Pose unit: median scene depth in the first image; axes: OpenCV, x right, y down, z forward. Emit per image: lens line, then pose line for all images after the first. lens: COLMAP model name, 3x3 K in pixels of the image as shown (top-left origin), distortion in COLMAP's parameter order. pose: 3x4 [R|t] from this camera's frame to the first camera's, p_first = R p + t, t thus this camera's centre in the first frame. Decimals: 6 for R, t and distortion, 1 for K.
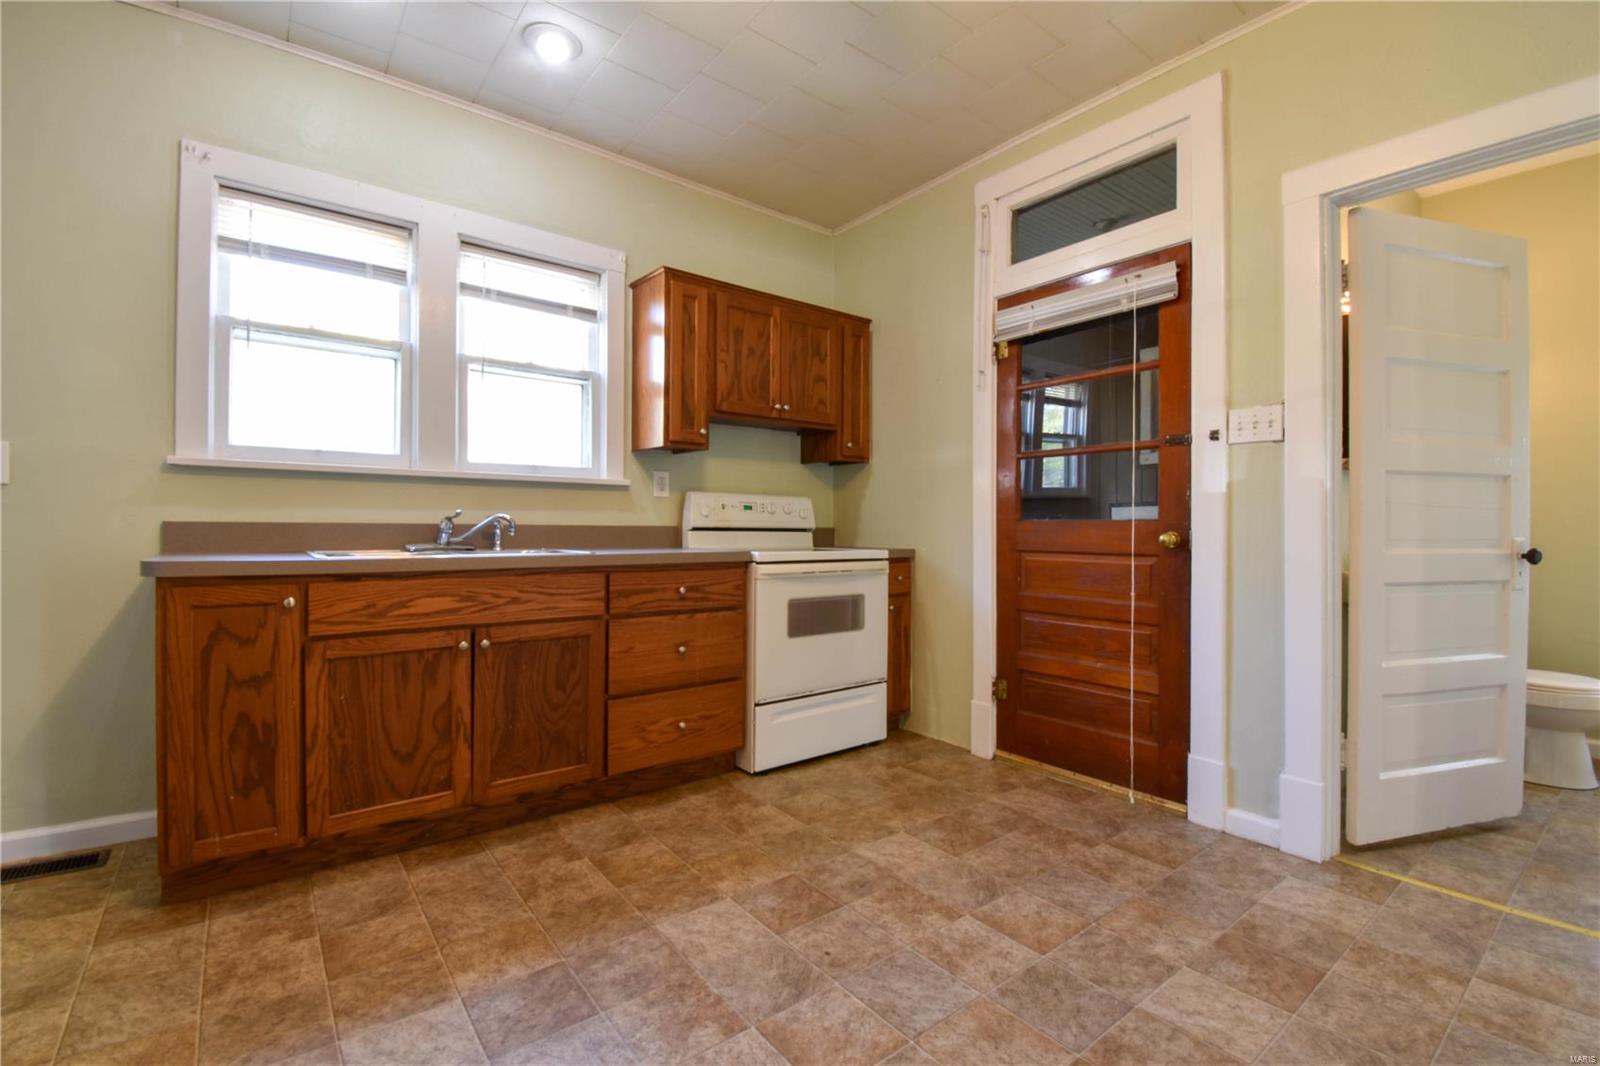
lens RADIAL K [[701.6, 0, 802.7], [0, 701.6, 526.2], [0, 0, 1]] dist [0.015592, -0.022738]
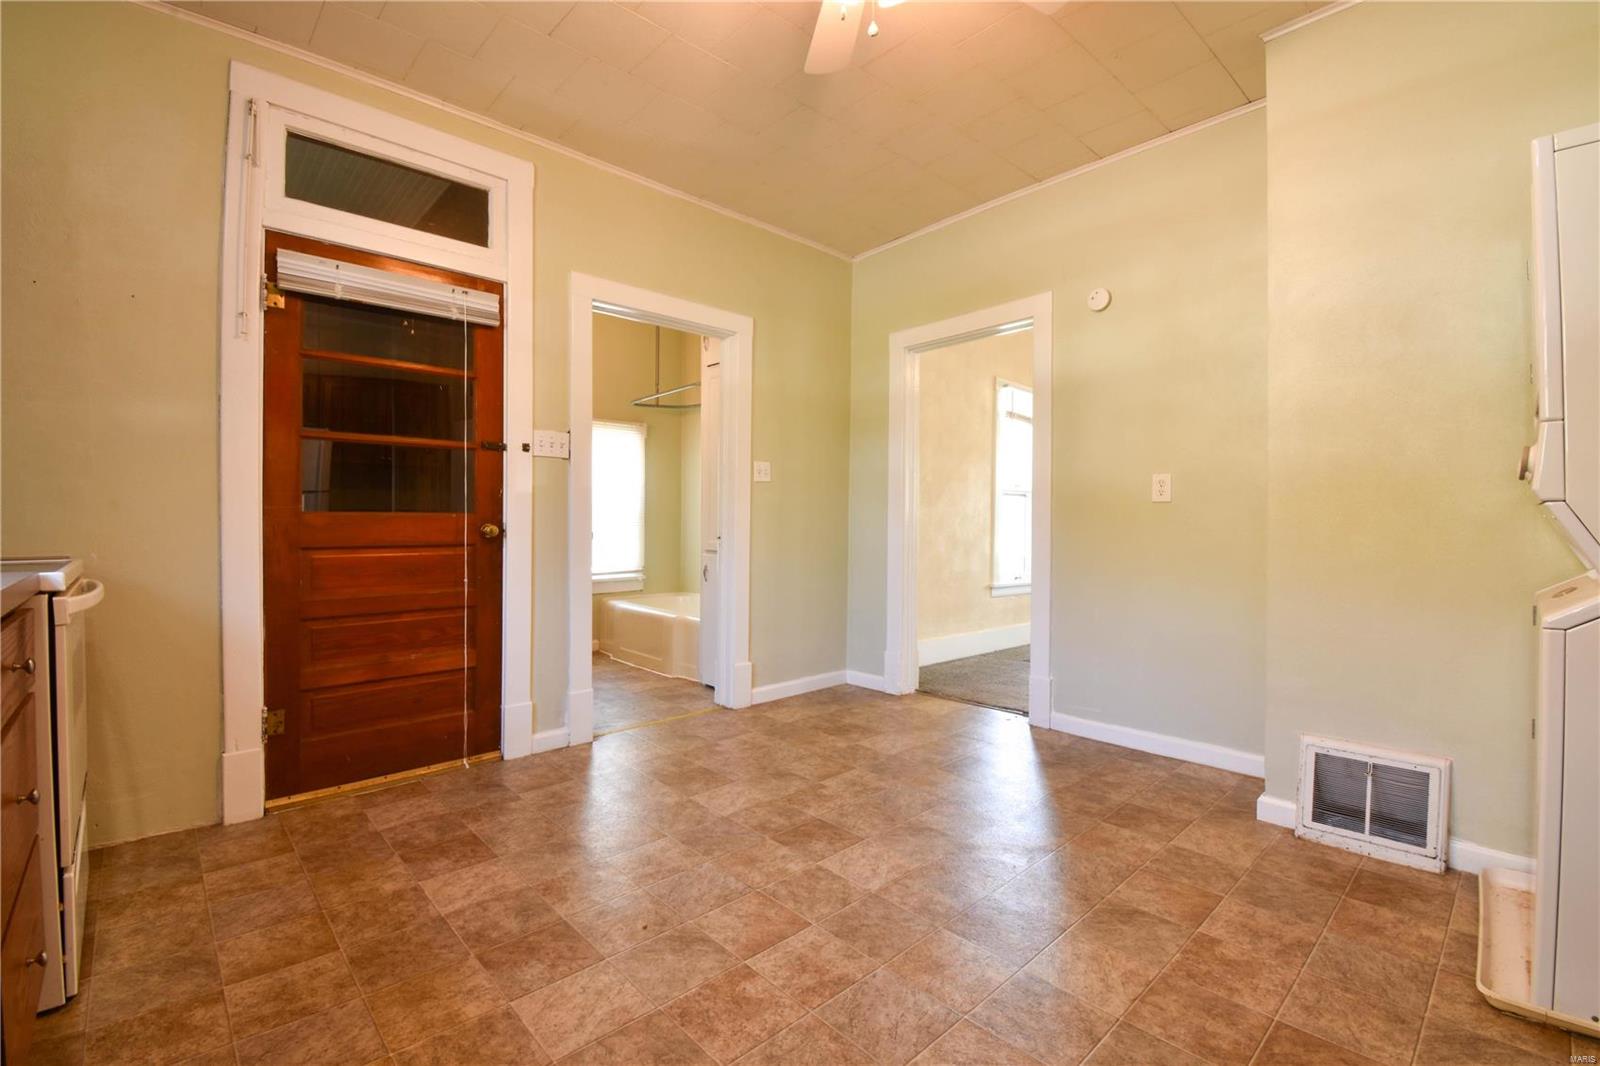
lens RADIAL K [[701.6, 0, 802.7], [0, 701.6, 526.2], [0, 0, 1]] dist [0.015592, -0.022738]
pose [[-0.083723, -0.013872, 0.996393, -0.672782], [-0.003953, 0.999900, 0.013589, -0.005718], [-0.996481, -0.002801, -0.083769, 0.564319]]
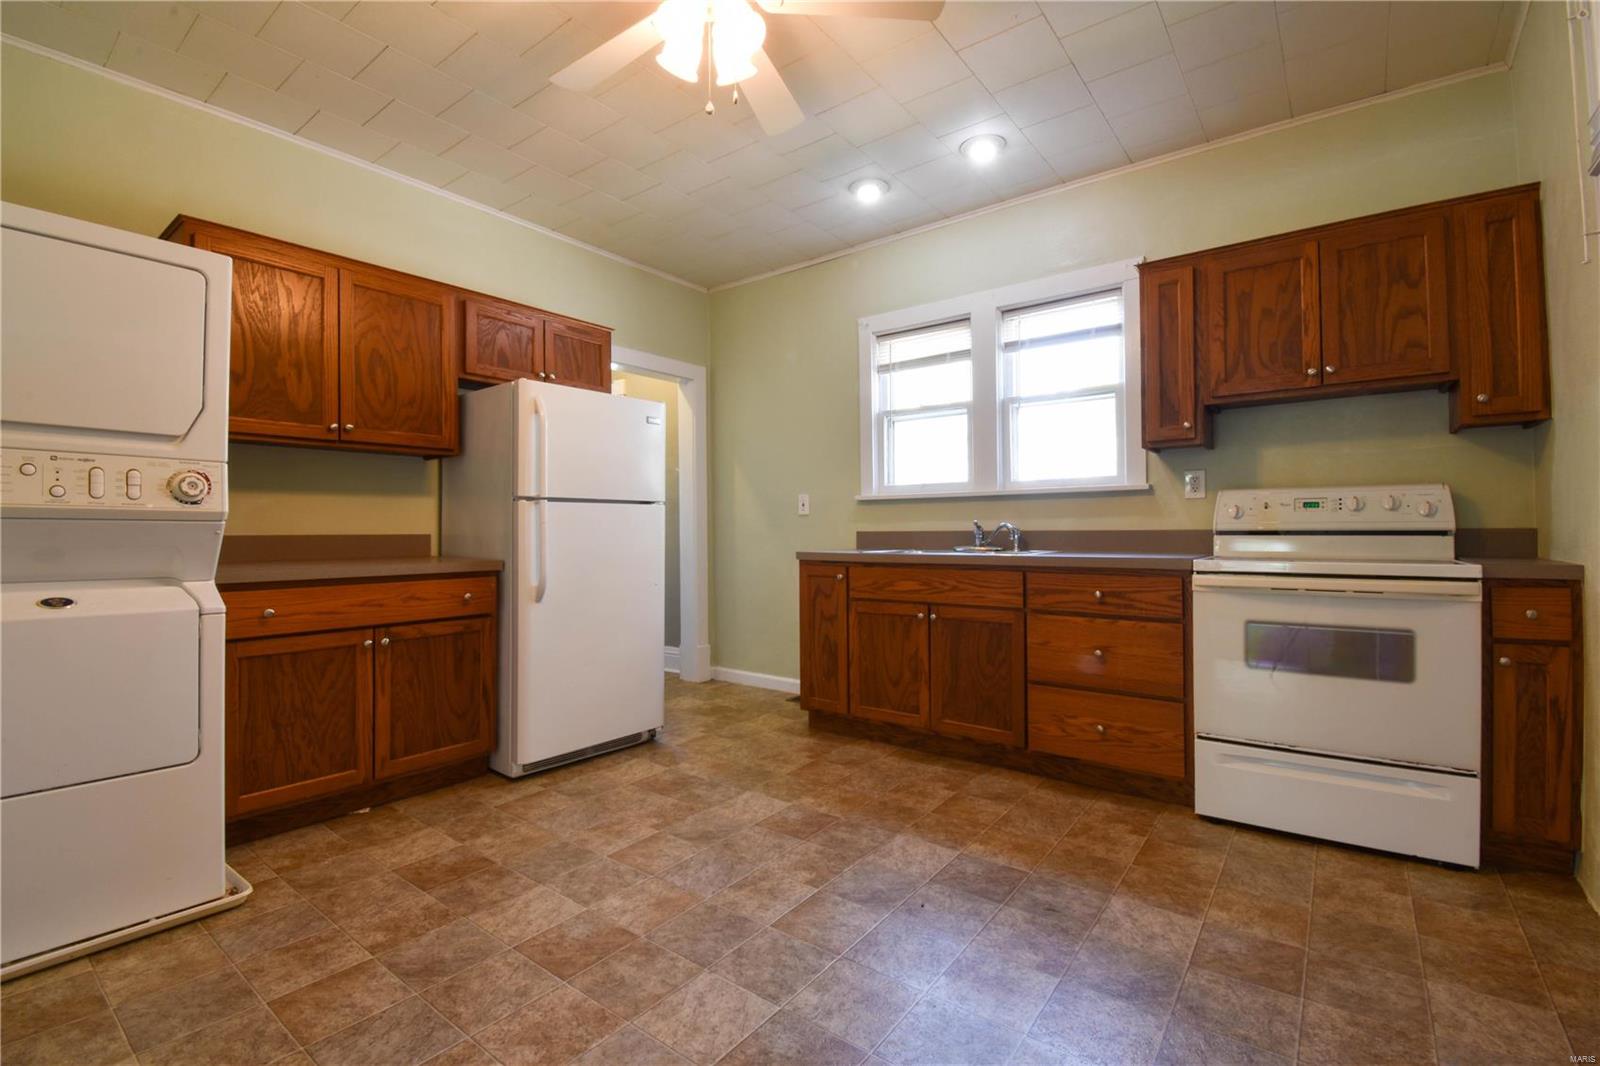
lens RADIAL K [[701.6, 0, 802.7], [0, 701.6, 526.2], [0, 0, 1]] dist [0.015592, -0.022738]
pose [[0.249123, -0.016322, -0.968334, 0.729201], [0.010136, 0.999847, -0.014245, 0.003565], [0.968419, -0.006267, 0.249250, 0.350720]]
